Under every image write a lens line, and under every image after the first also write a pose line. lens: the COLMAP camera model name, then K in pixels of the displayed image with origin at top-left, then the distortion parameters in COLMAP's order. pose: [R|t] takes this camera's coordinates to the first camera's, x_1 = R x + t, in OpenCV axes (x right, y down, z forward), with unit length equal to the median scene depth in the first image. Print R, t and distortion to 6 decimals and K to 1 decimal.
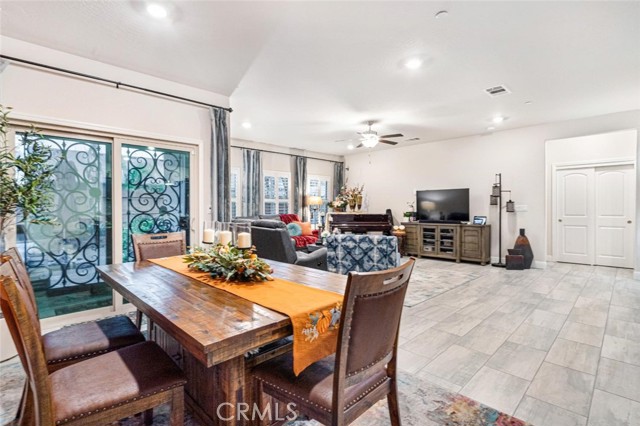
lens RADIAL K [[302.7, 0, 317.2], [0, 302.7, 208.0], [0, 0, 1]] dist [-0.007892, 0.003246]
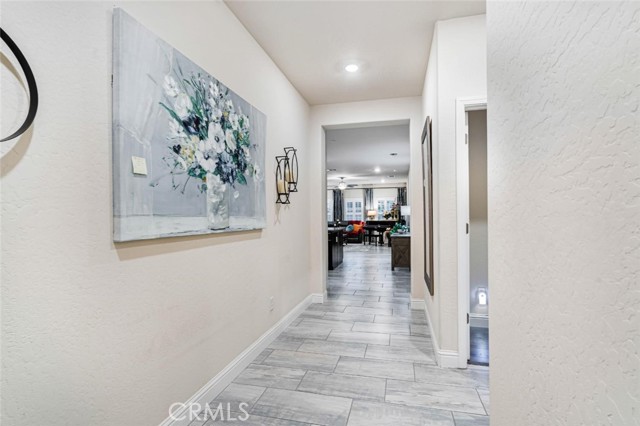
lens RADIAL K [[308.3, 0, 323.2], [0, 308.3, 214.6], [0, 0, 1]] dist [-0.001394, -0.000020]
pose [[0.533027, -0.013851, -0.845985, 1.799073], [0.008364, 0.999903, -0.011101, 0.002426], [0.846057, -0.001159, 0.533091, -0.254815]]
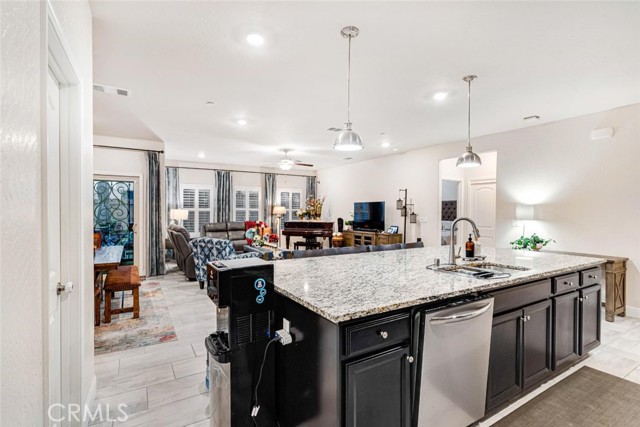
lens RADIAL K [[302.7, 0, 318.4], [0, 302.7, 212.1], [0, 0, 1]] dist [-0.007892, 0.003246]
pose [[0.973644, 0.009699, -0.227865, 0.552427], [-0.009410, 0.999953, 0.002357, -0.027141], [0.227877, -0.000150, 0.973690, -0.183166]]
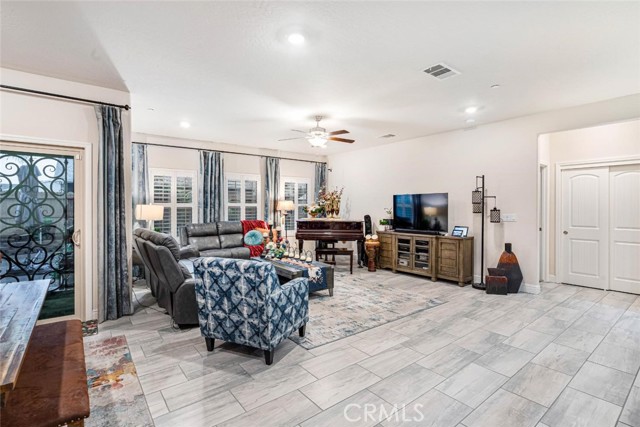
lens RADIAL K [[302.7, 0, 319.4], [0, 302.7, 207.1], [0, 0, 1]] dist [-0.007892, 0.003246]
pose [[0.994333, 0.004317, -0.106220, 0.251460], [-0.004322, 0.999991, 0.000180, -0.026260], [0.106220, 0.000280, 0.994343, 0.132323]]
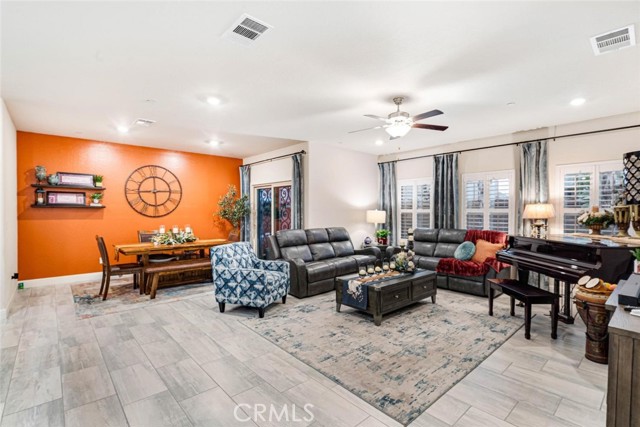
lens RADIAL K [[302.7, 0, 317.4], [0, 302.7, 211.4], [0, 0, 1]] dist [-0.007892, 0.003246]
pose [[-0.040629, -0.002466, -0.999171, 0.793323], [-0.006692, 0.999975, -0.002196, -0.026577], [0.999152, 0.006597, -0.040645, 0.785064]]
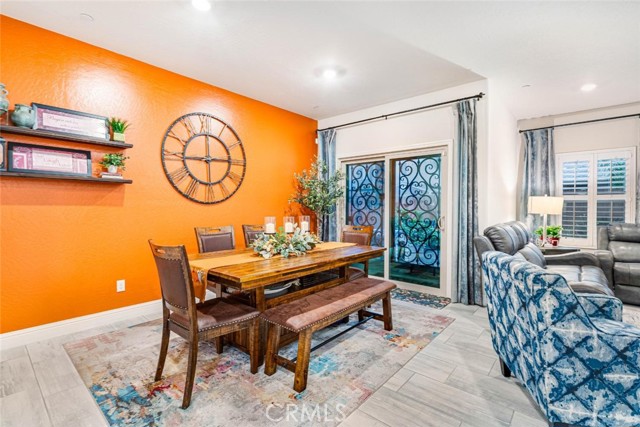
lens RADIAL K [[302.7, 0, 326.7], [0, 302.7, 207.4], [0, 0, 1]] dist [-0.007892, 0.003246]
pose [[0.087522, 0.005558, -0.996147, 0.369613], [-0.012066, 0.999917, 0.004519, -0.001195], [0.996090, 0.011624, 0.087581, 0.333840]]
